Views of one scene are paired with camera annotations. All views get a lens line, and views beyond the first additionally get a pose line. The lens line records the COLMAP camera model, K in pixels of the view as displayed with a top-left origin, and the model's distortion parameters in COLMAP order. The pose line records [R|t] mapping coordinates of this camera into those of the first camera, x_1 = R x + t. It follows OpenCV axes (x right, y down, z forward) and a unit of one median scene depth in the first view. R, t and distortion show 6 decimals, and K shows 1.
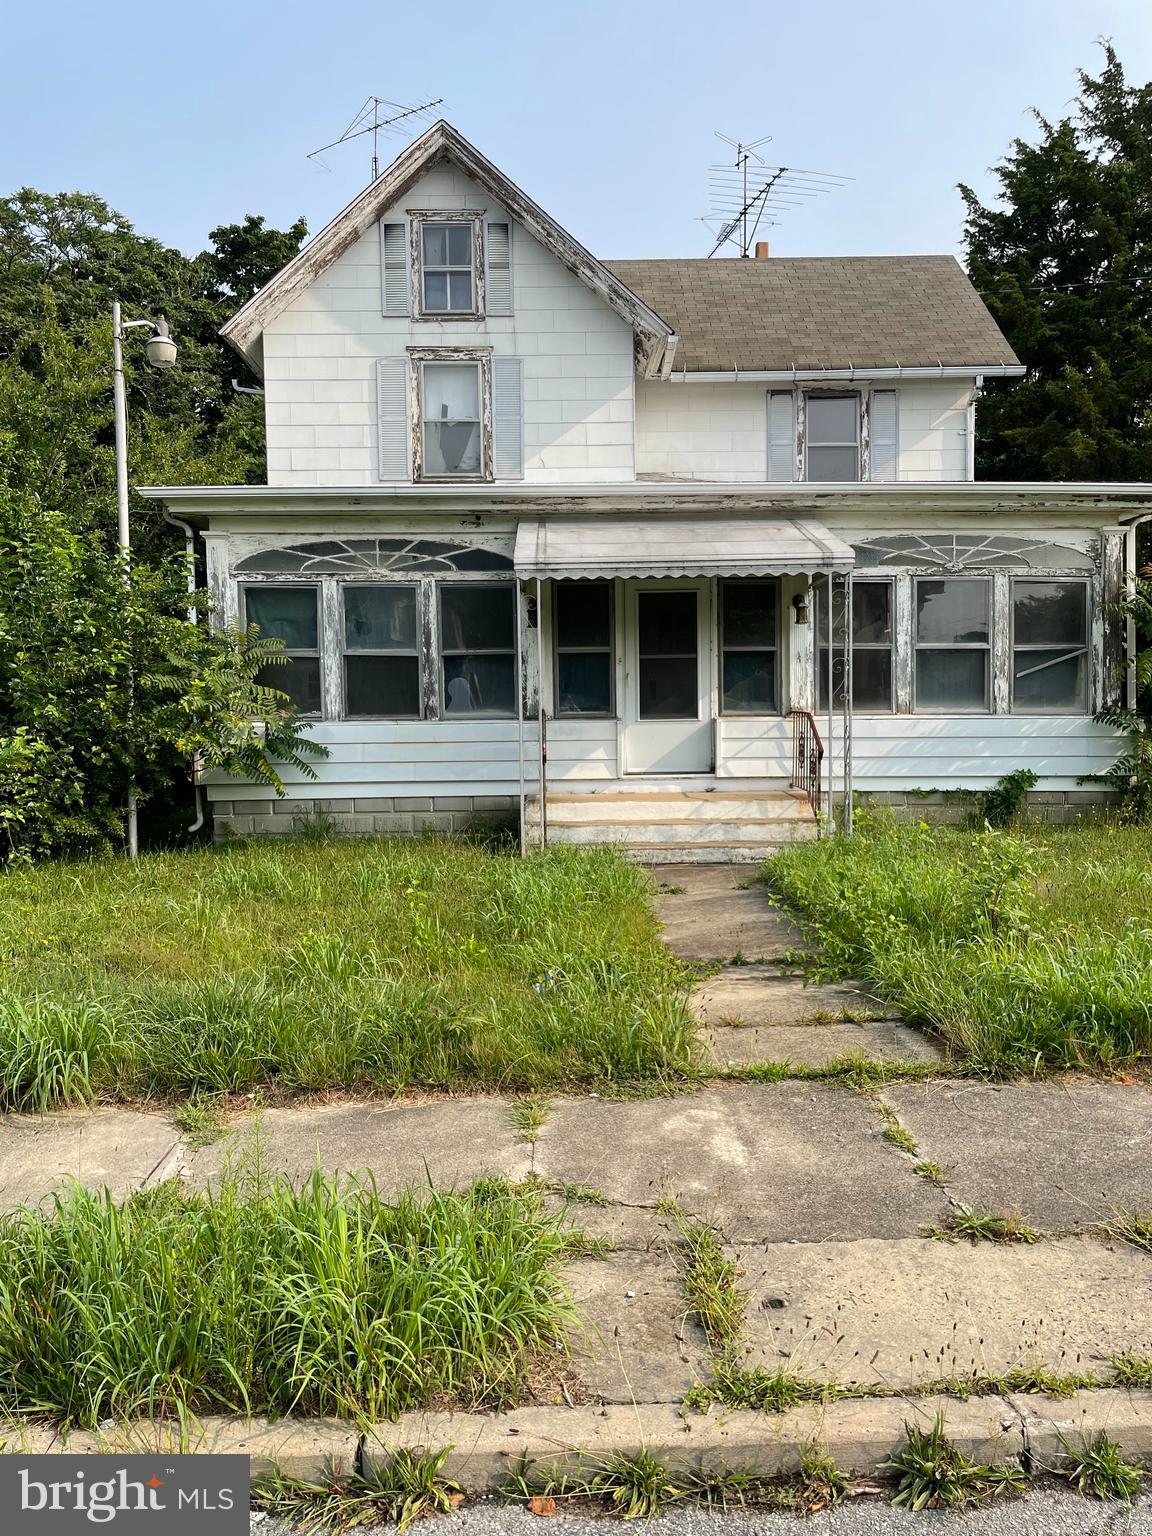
lens RADIAL K [[1177.6, 0, 576.7], [0, 1177.6, 762.1], [0, 0, 1]] dist [0.065367, -0.107677]
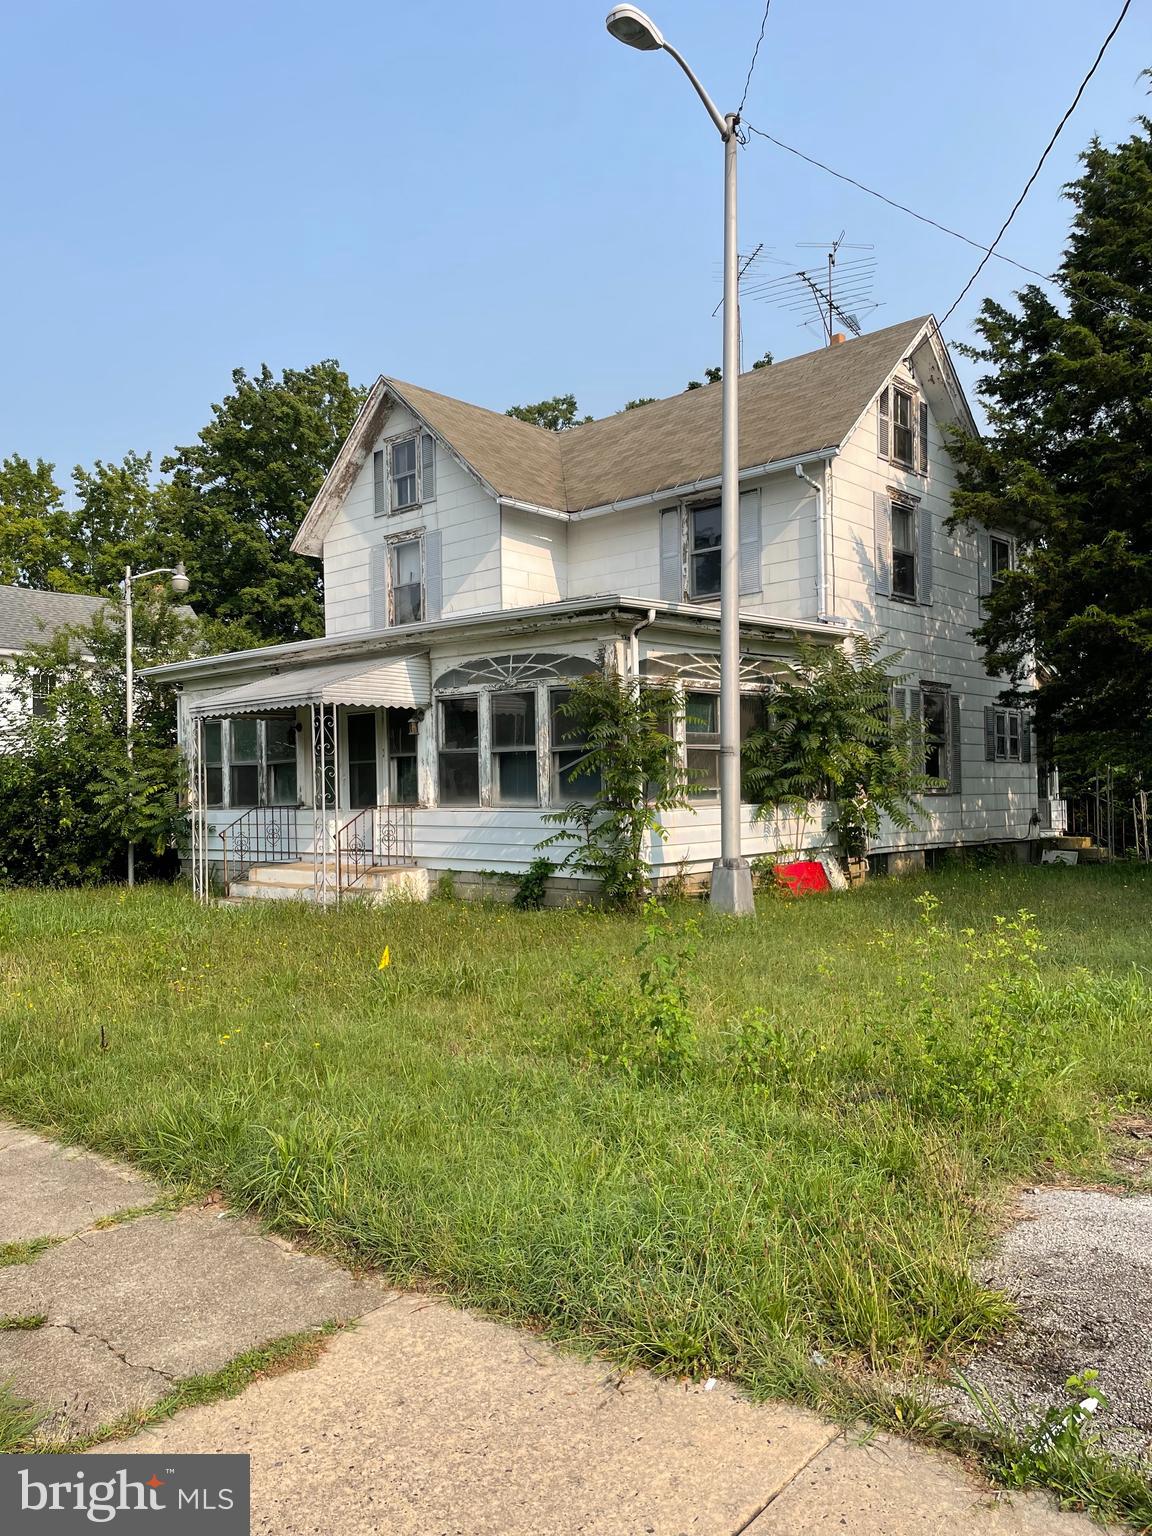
lens RADIAL K [[1177.6, 0, 577.5], [0, 1177.6, 775.6], [0, 0, 1]] dist [0.065367, -0.107677]
pose [[0.707525, -0.006575, -0.706657, 1.175567], [-0.022527, 0.999239, -0.031852, -0.036172], [0.706329, 0.038455, 0.706839, 0.225294]]
